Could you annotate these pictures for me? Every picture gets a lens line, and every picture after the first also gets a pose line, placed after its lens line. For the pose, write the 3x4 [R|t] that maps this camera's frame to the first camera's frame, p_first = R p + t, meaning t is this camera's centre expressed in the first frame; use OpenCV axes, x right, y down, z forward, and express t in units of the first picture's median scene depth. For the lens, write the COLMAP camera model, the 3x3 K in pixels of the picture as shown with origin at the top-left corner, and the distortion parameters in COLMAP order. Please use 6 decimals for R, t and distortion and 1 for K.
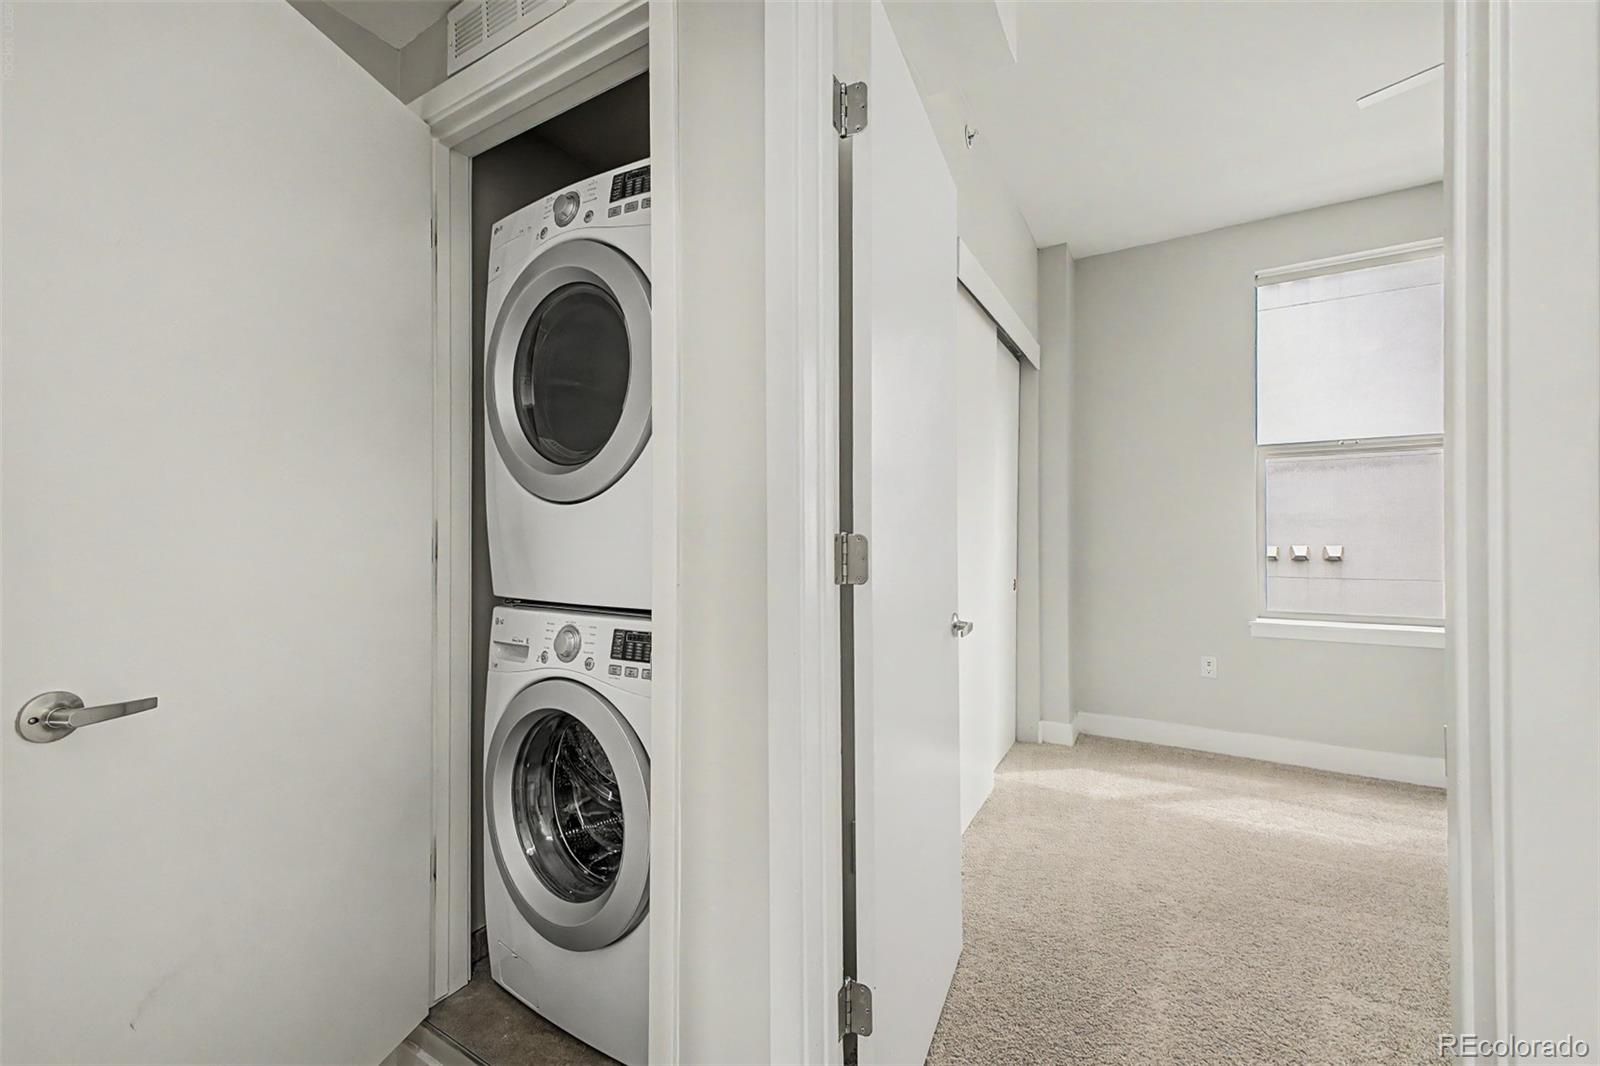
lens RADIAL K [[634.1, 0, 798.3], [0, 634.1, 527.8], [0, 0, 1]] dist [0.021156, -0.005420]
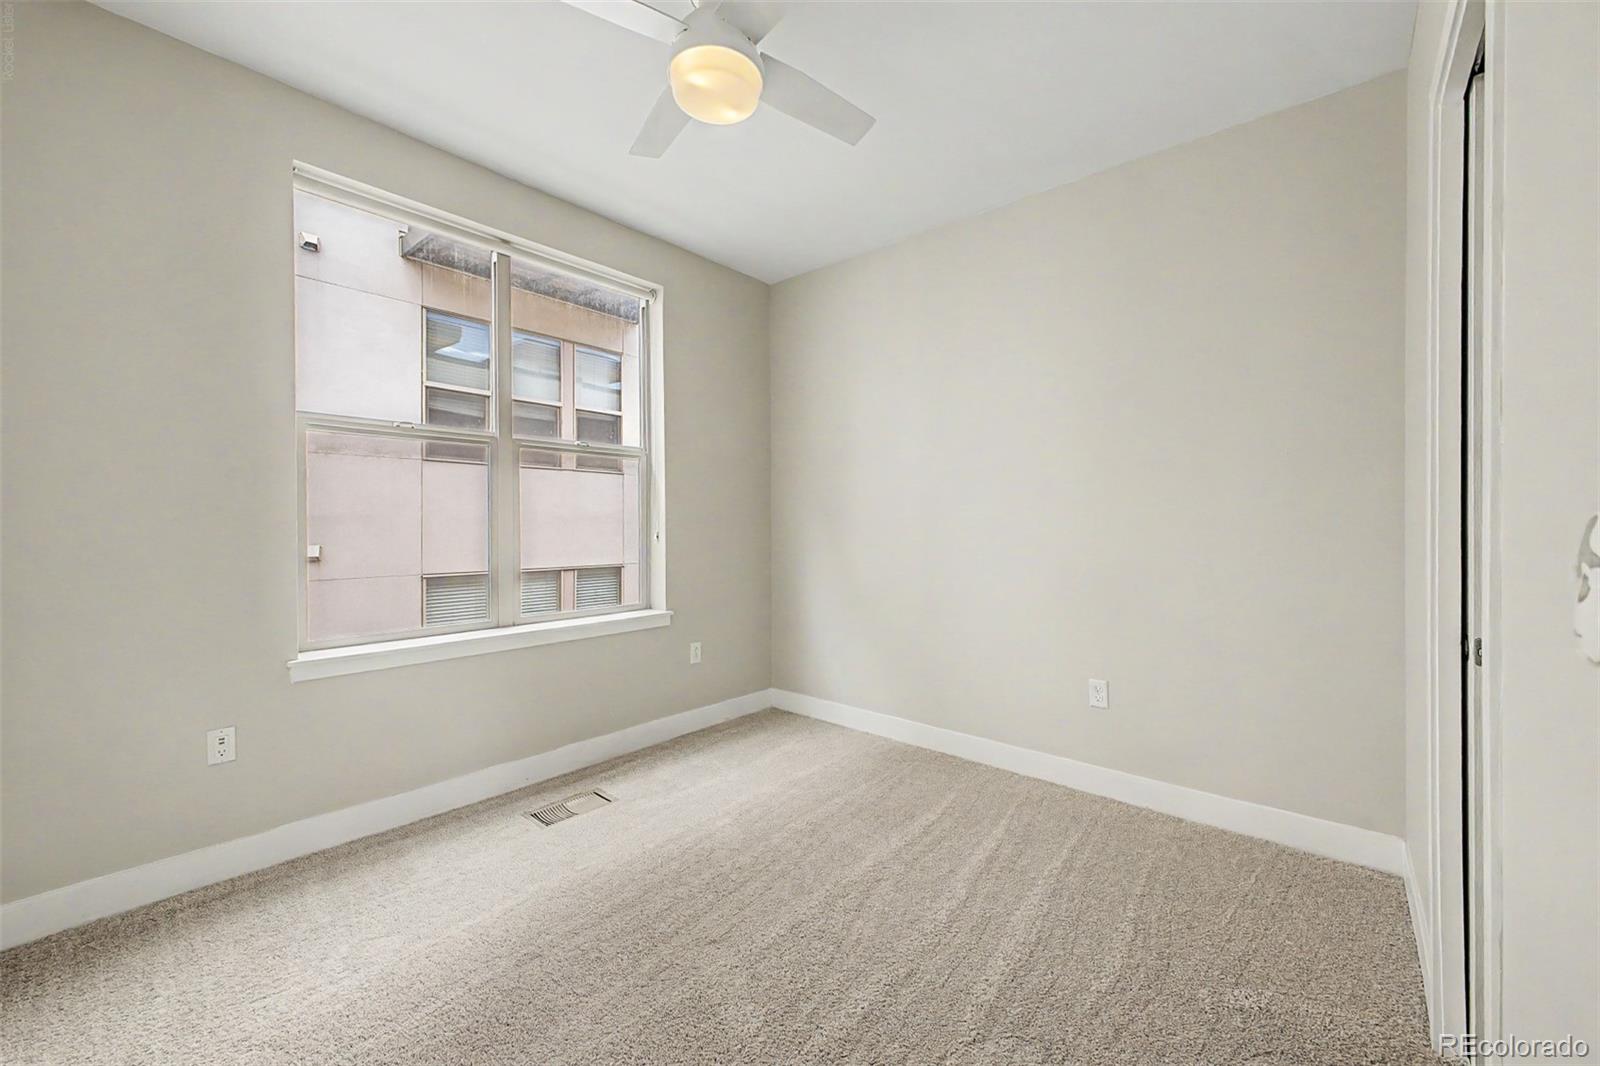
lens RADIAL K [[634.1, 0, 799.5], [0, 634.1, 525.5], [0, 0, 1]] dist [0.021156, -0.005420]
pose [[0.178679, 0.004354, 0.983898, 0.116019], [-0.004583, 0.999983, -0.003593, -0.001058], [-0.983897, -0.003868, 0.178696, 0.323108]]
